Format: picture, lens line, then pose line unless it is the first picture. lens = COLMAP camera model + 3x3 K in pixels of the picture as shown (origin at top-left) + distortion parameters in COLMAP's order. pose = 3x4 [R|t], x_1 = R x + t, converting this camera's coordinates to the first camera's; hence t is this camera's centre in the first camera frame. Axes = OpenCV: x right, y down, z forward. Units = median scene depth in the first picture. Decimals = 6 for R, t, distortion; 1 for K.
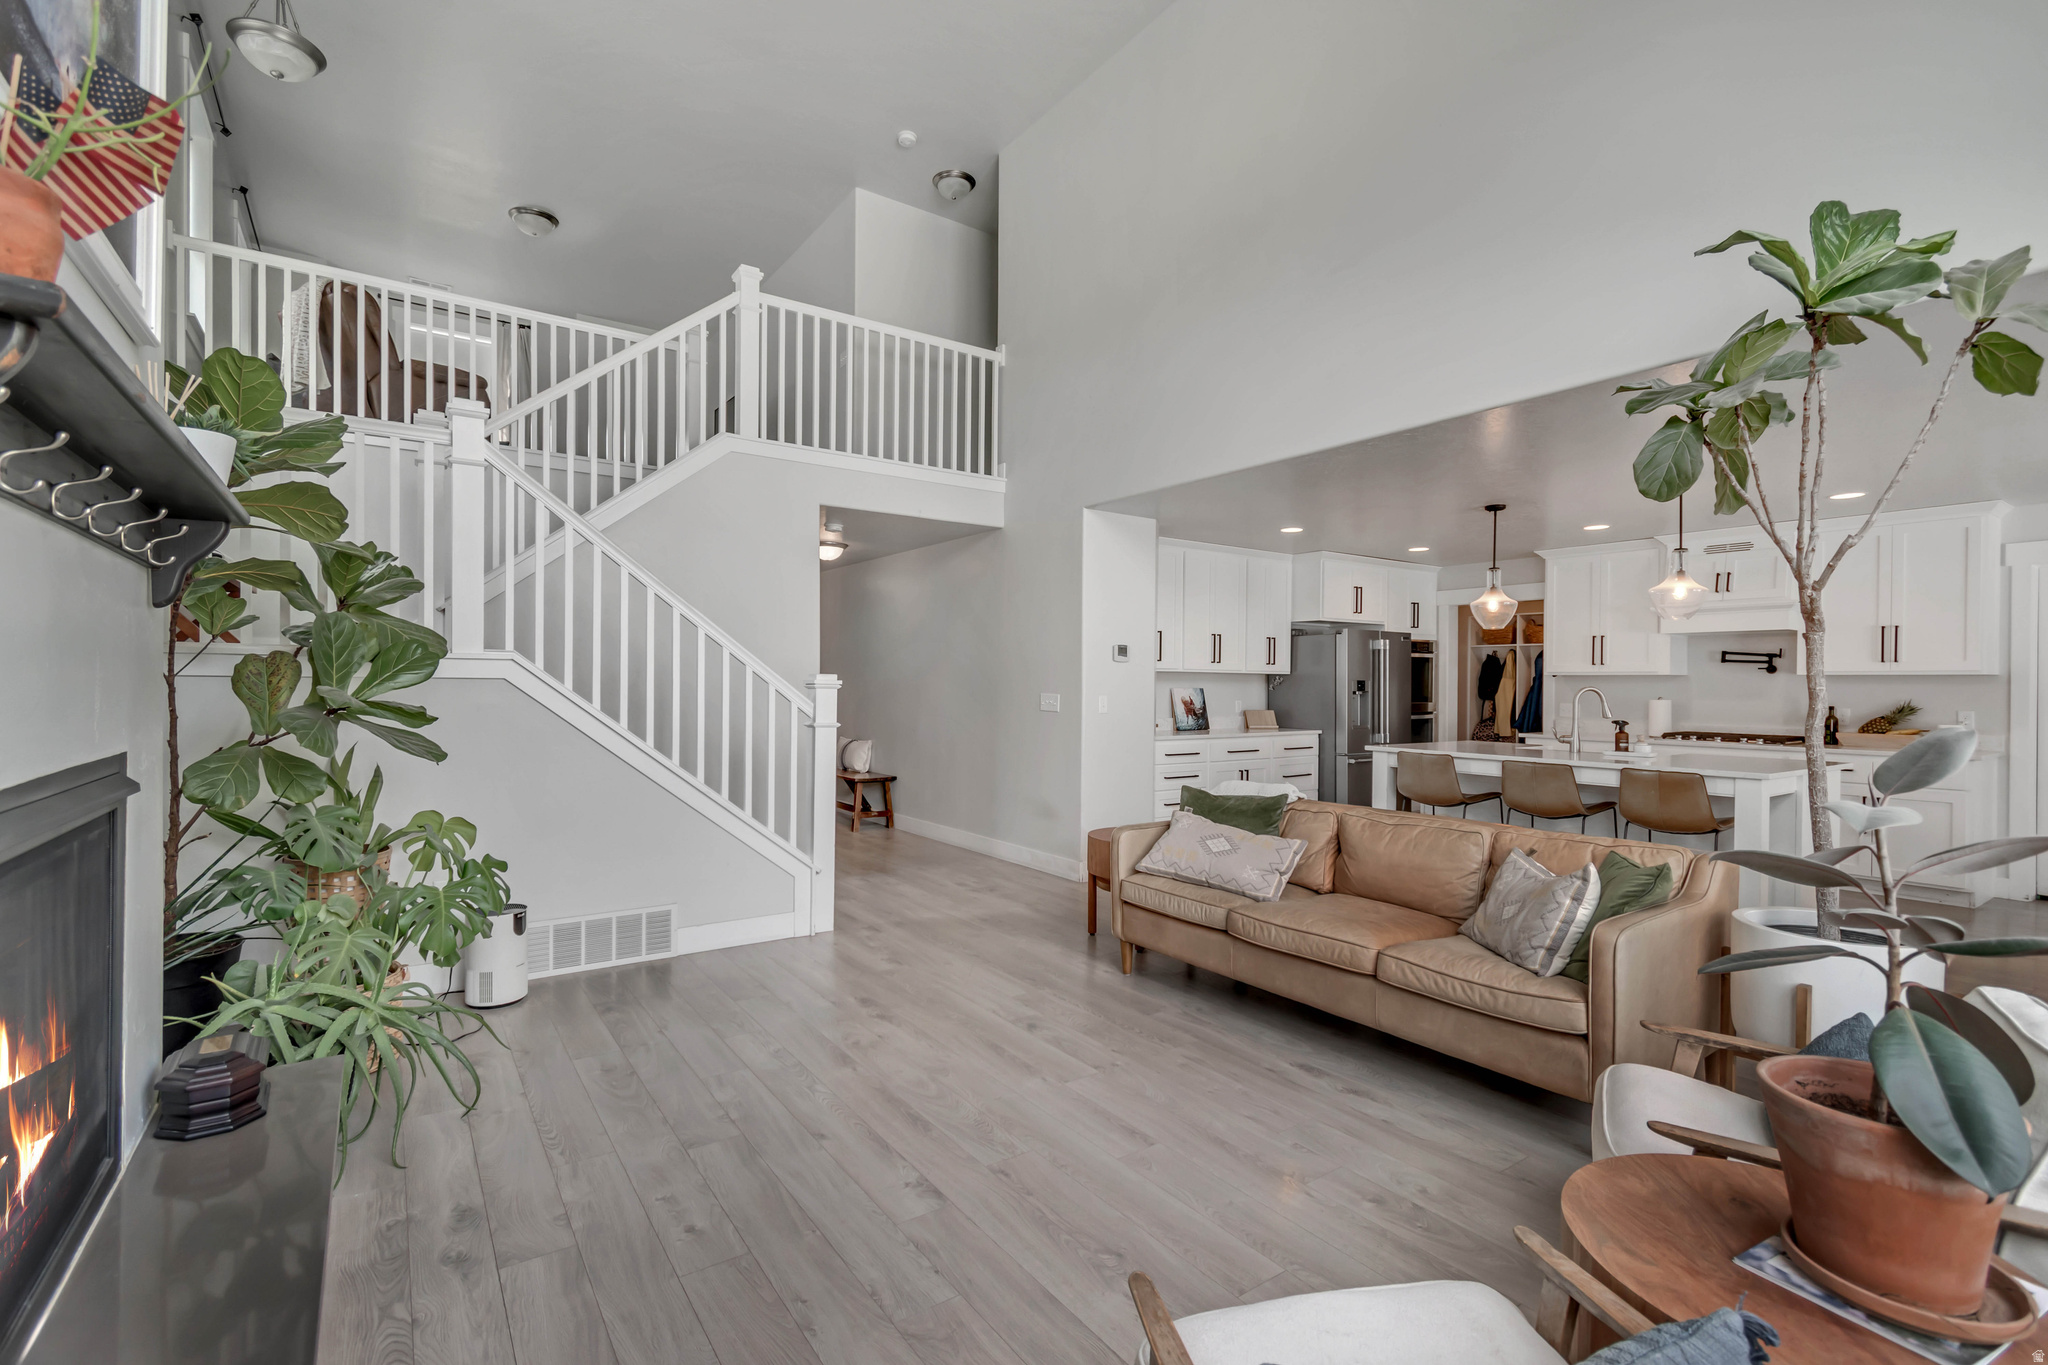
lens RADIAL K [[914.8, 0, 1024.0], [0, 914.8, 682.5], [0, 0, 1]] dist [0.000222, -0.000421]
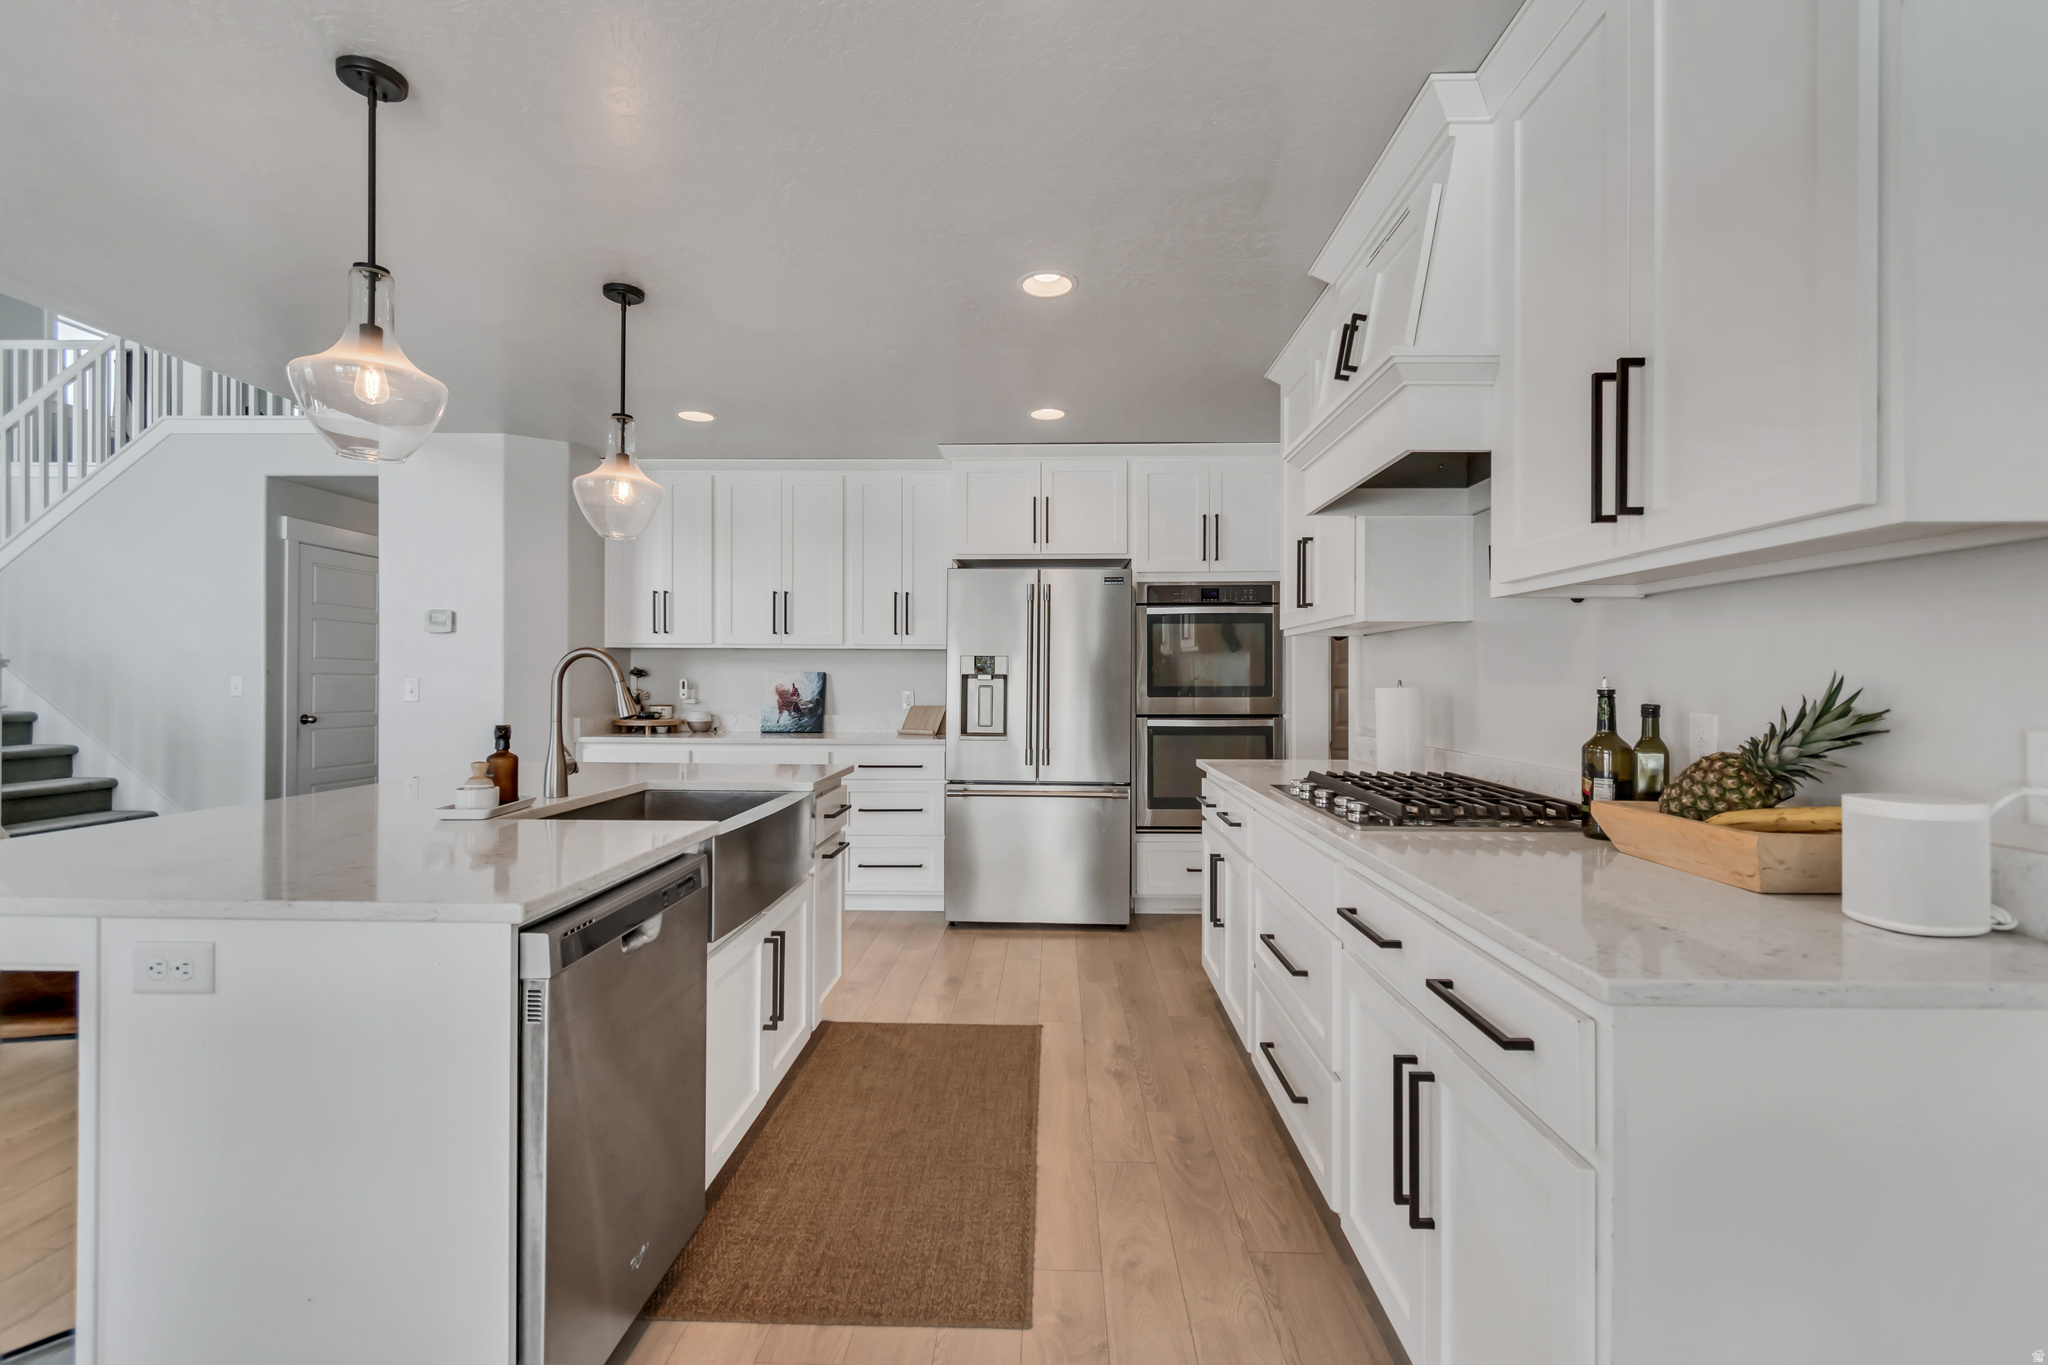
lens RADIAL K [[914.8, 0, 1024.0], [0, 914.8, 682.5], [0, 0, 1]] dist [0.000222, -0.000421]
pose [[0.799940, -0.001496, -0.600078, 0.759580], [0.001171, 0.999999, -0.000932, 0.015360], [0.600079, 0.000043, 0.799941, 0.566978]]
